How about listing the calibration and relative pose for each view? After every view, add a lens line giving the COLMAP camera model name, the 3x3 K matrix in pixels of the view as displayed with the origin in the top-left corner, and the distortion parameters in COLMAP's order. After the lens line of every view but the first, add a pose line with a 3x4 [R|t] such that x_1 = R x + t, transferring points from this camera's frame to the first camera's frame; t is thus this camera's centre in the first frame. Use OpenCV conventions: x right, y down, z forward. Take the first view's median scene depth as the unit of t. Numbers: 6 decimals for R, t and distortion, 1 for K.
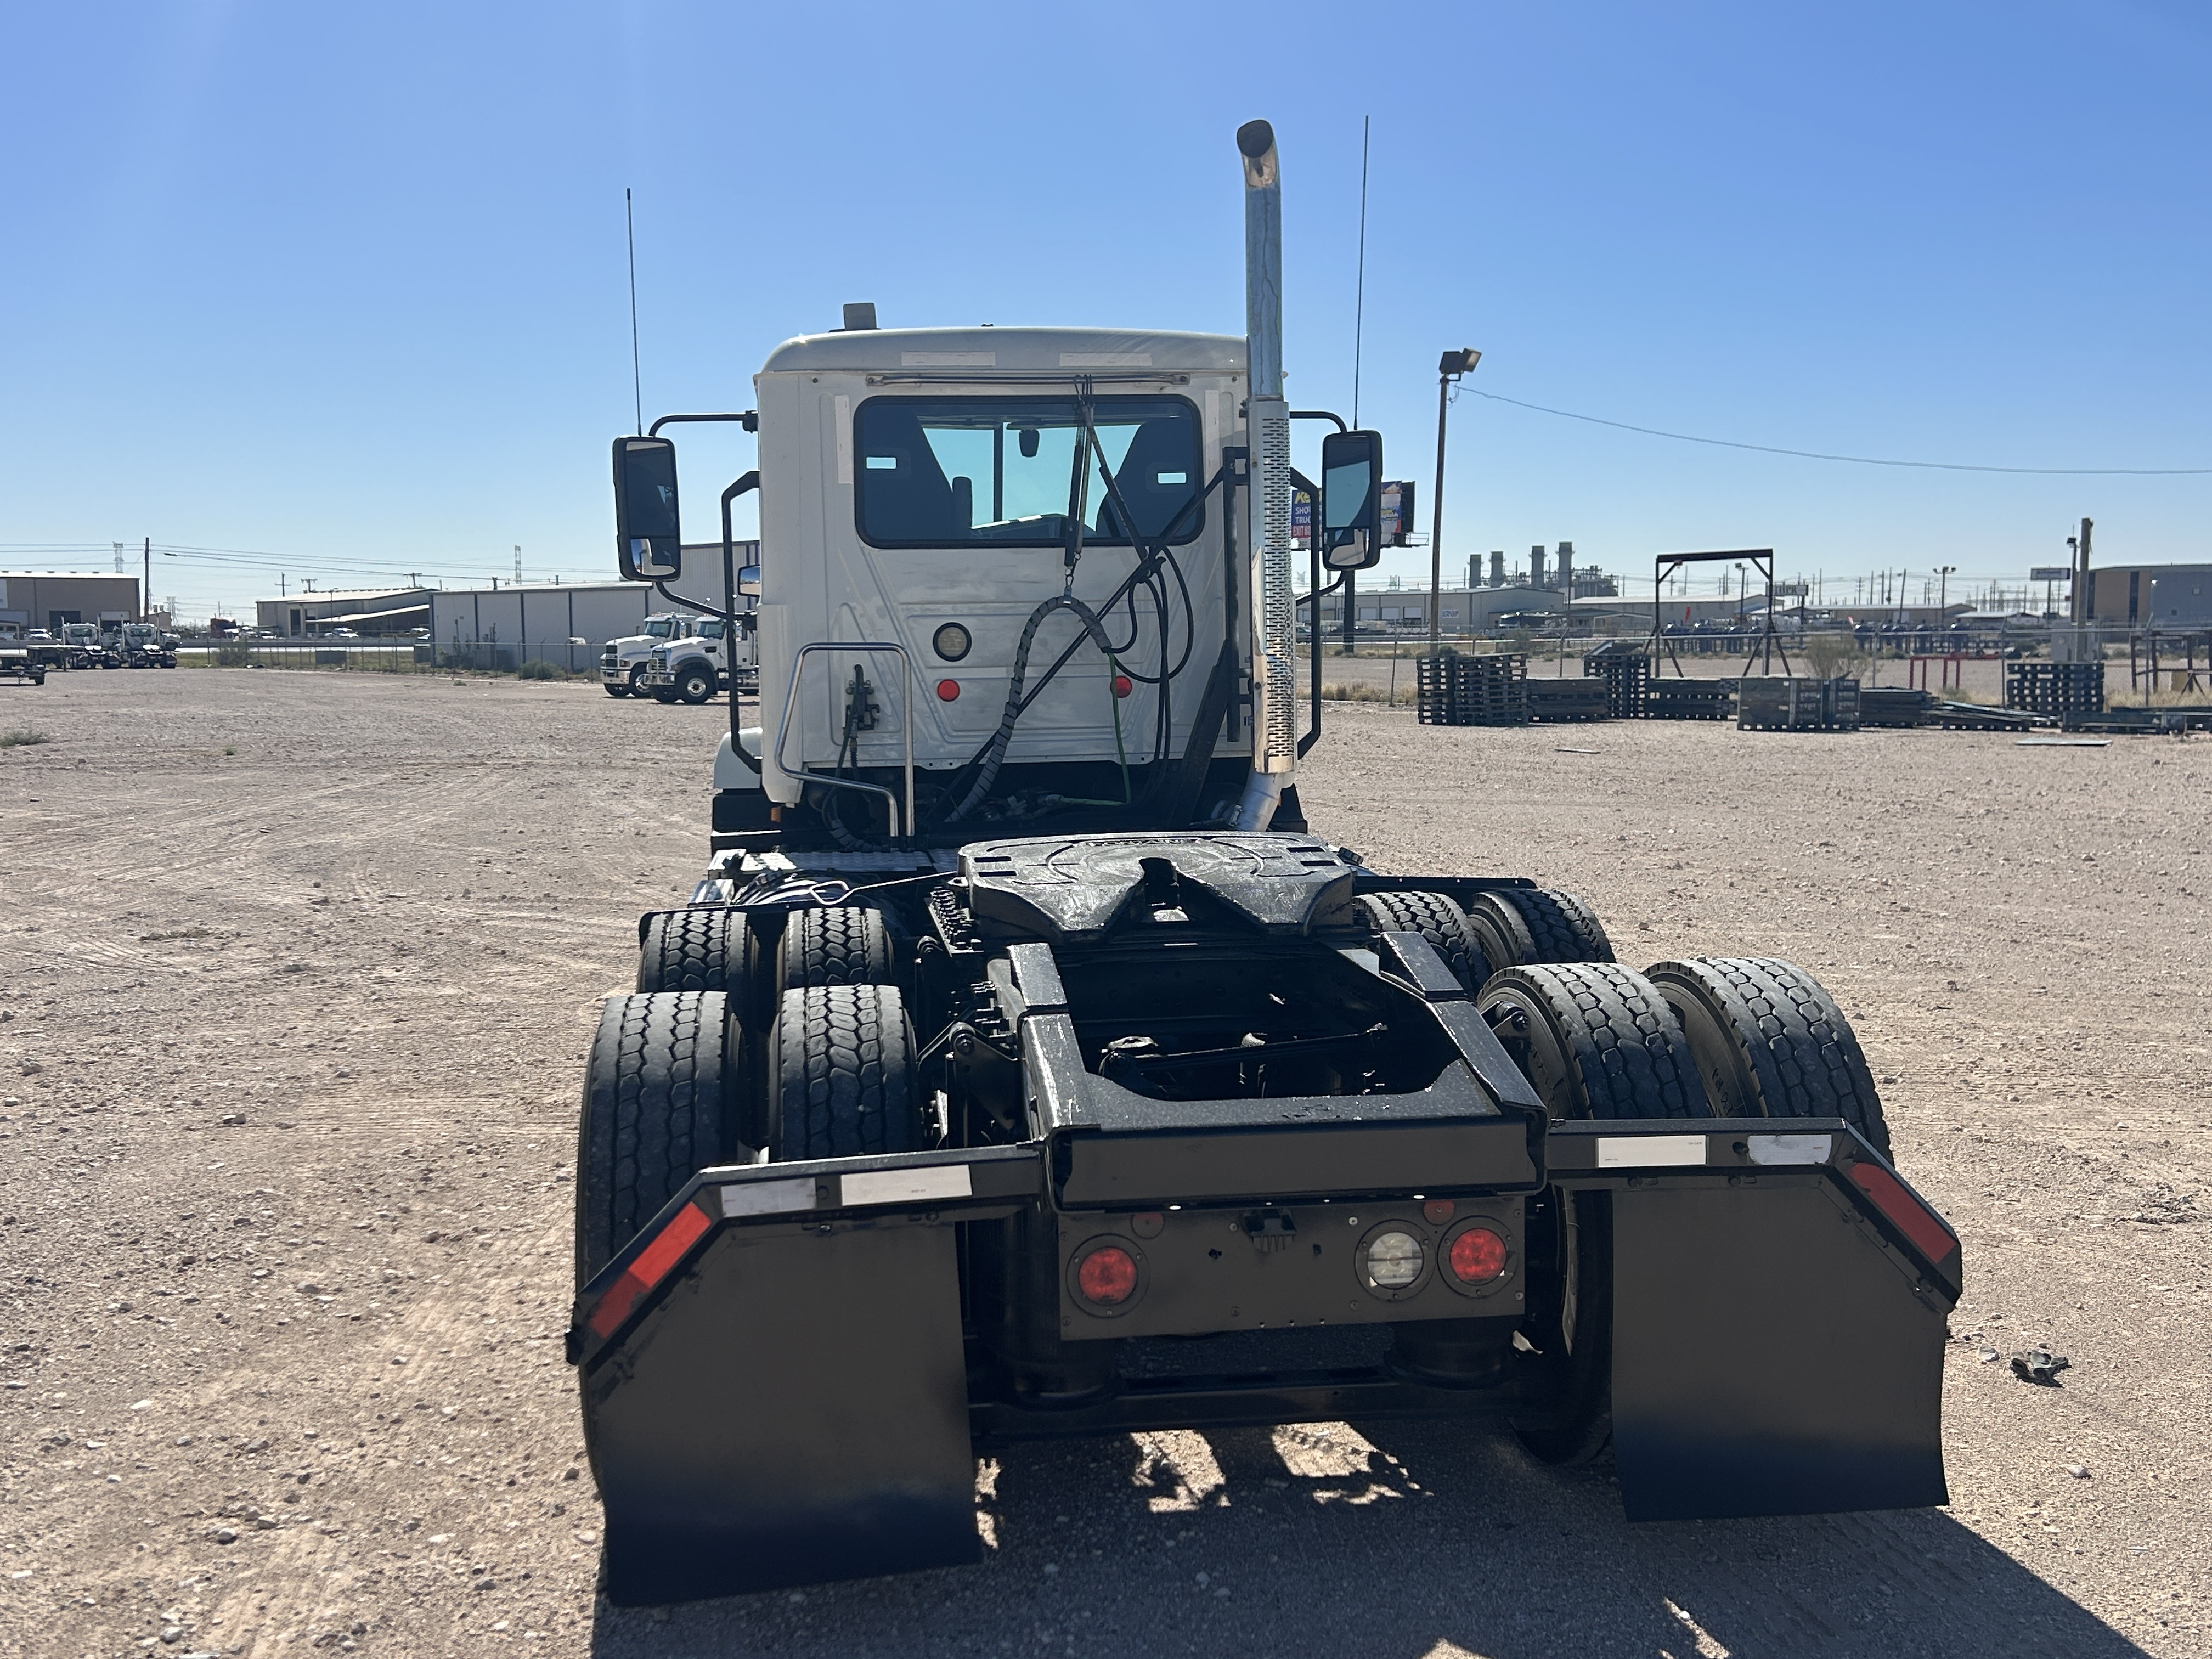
lens RADIAL K [[2235.1, 0, 1106.0], [0, 2235.1, 829.5], [0, 0, 1]] dist [-0.000915, -0.005239]
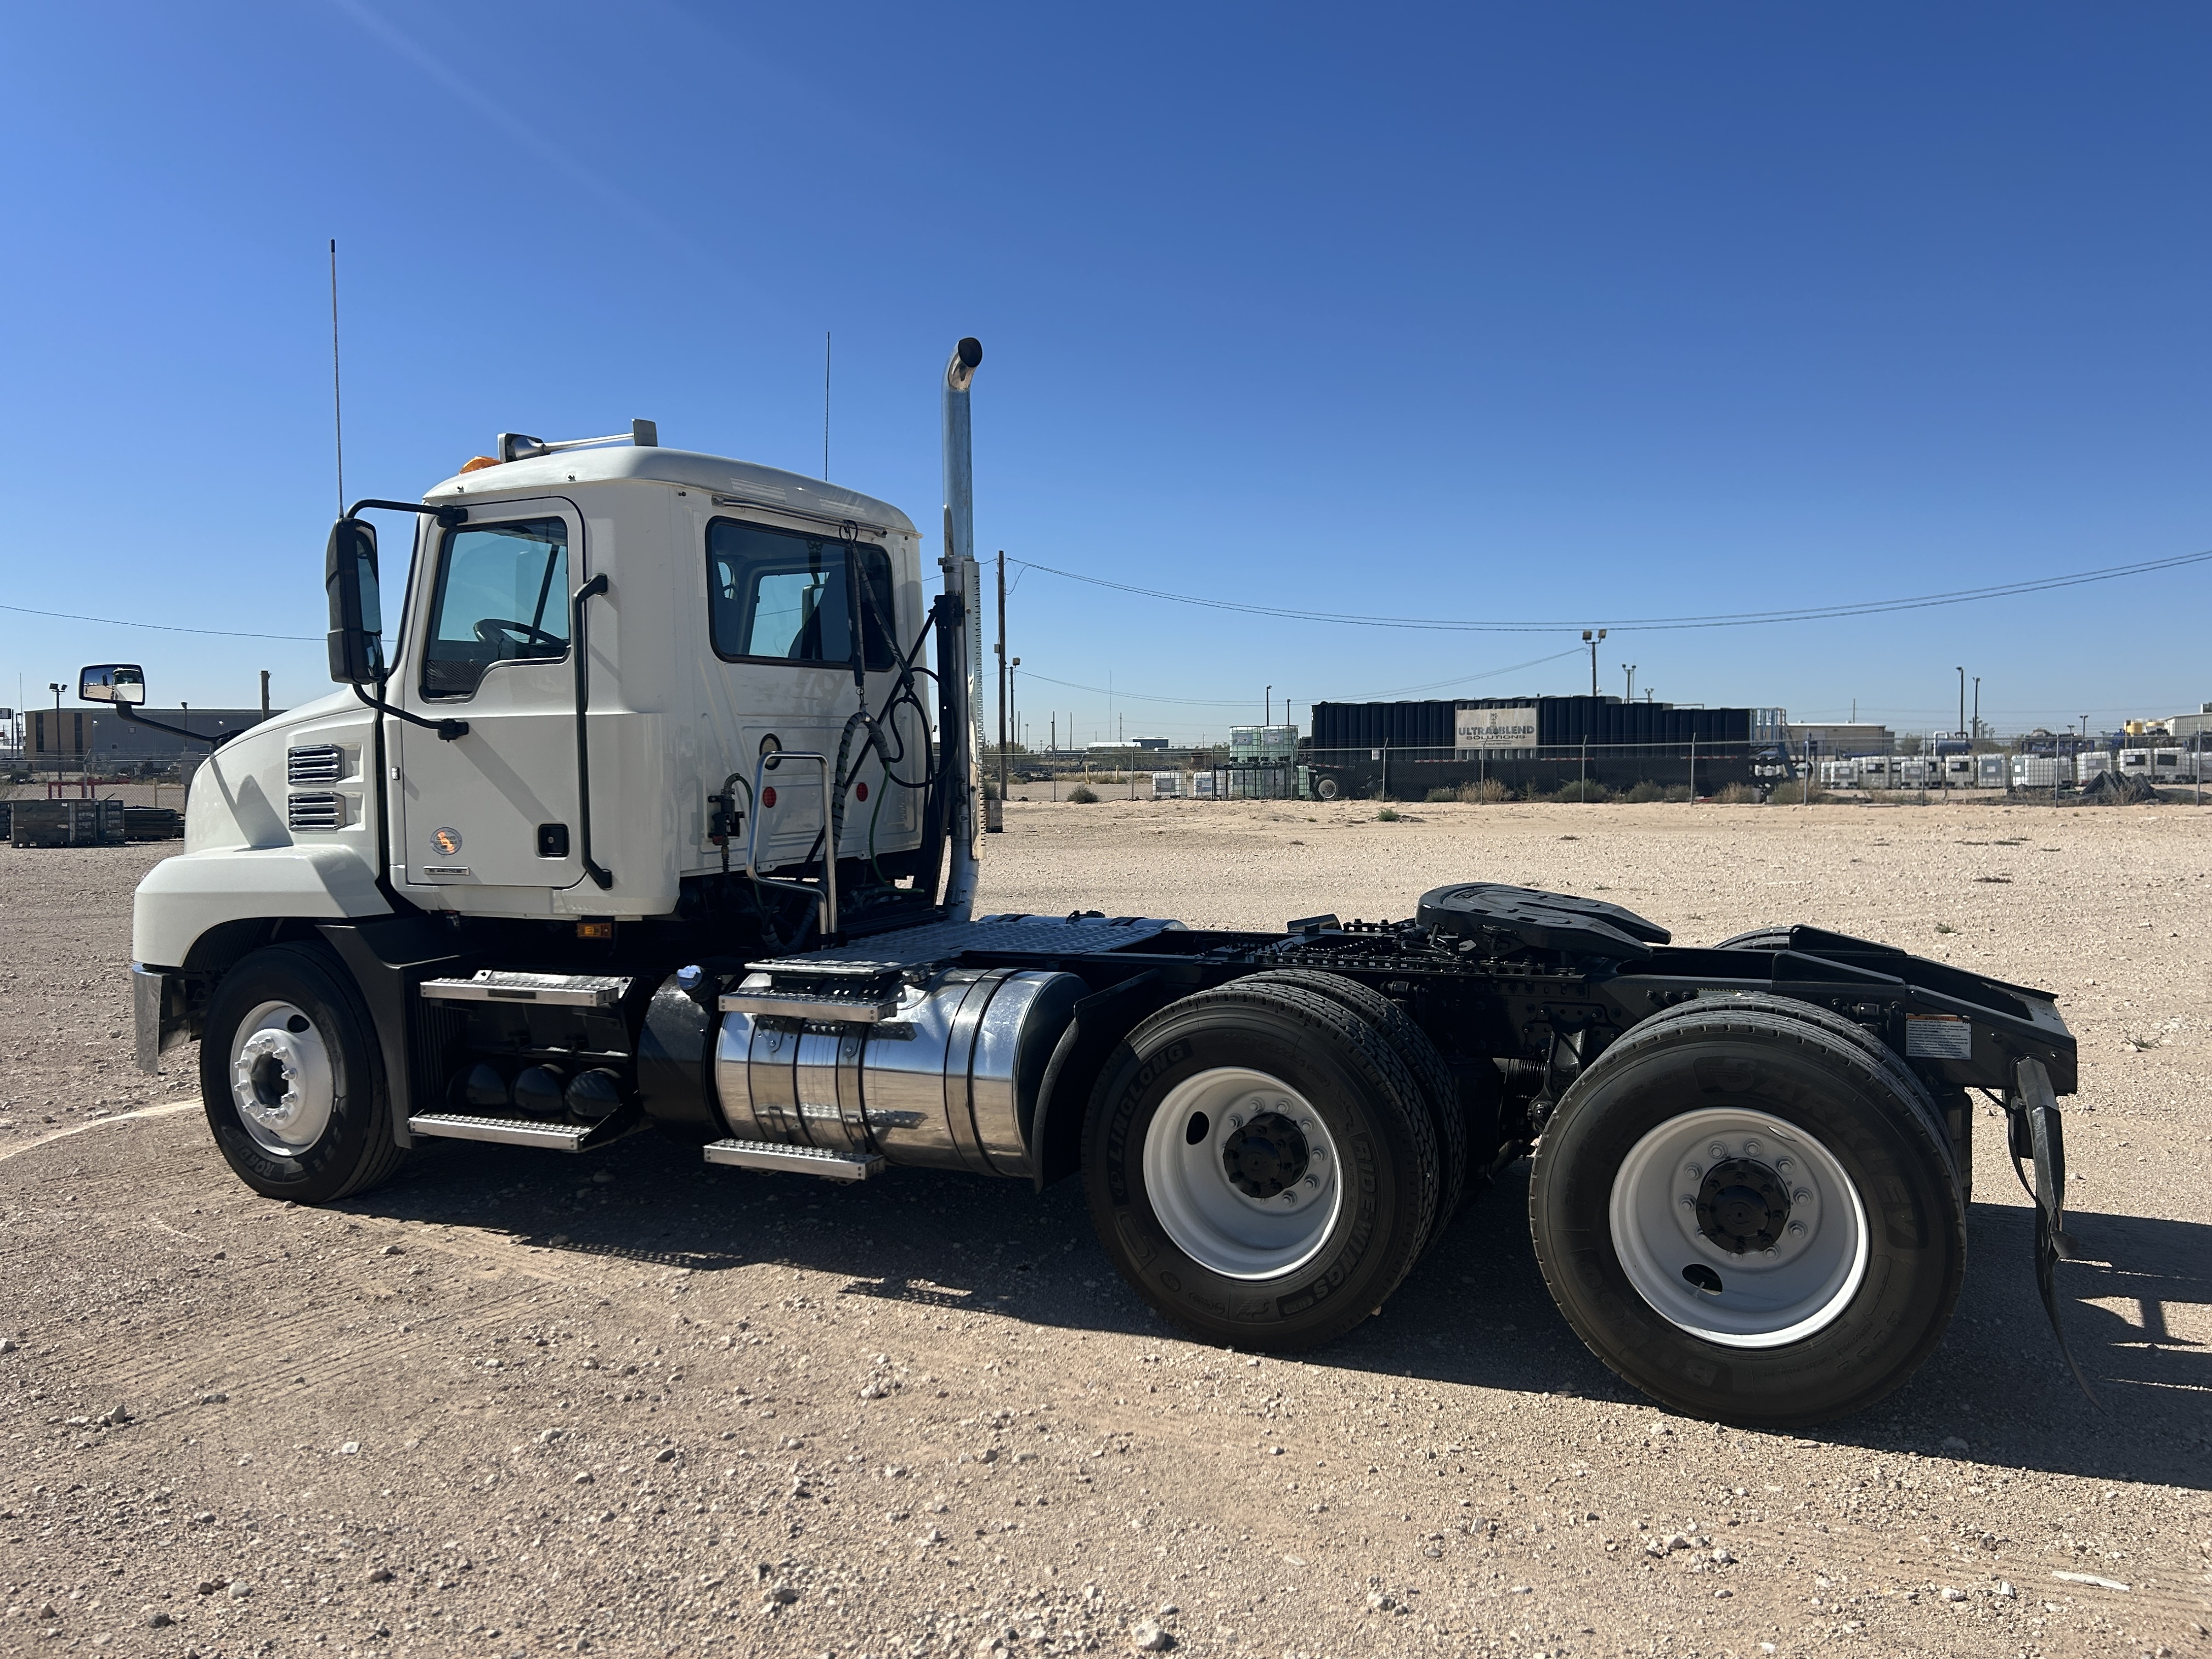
lens RADIAL K [[1714.4, 0, 1100.4], [0, 1714.4, 810.1], [0, 0, 1]] dist [0.041649, -0.001673]
pose [[0.529627, -0.018674, 0.848025, -0.683558], [0.071228, 0.997206, -0.022526, -0.025981], [-0.845235, 0.072334, 0.529477, 0.430012]]
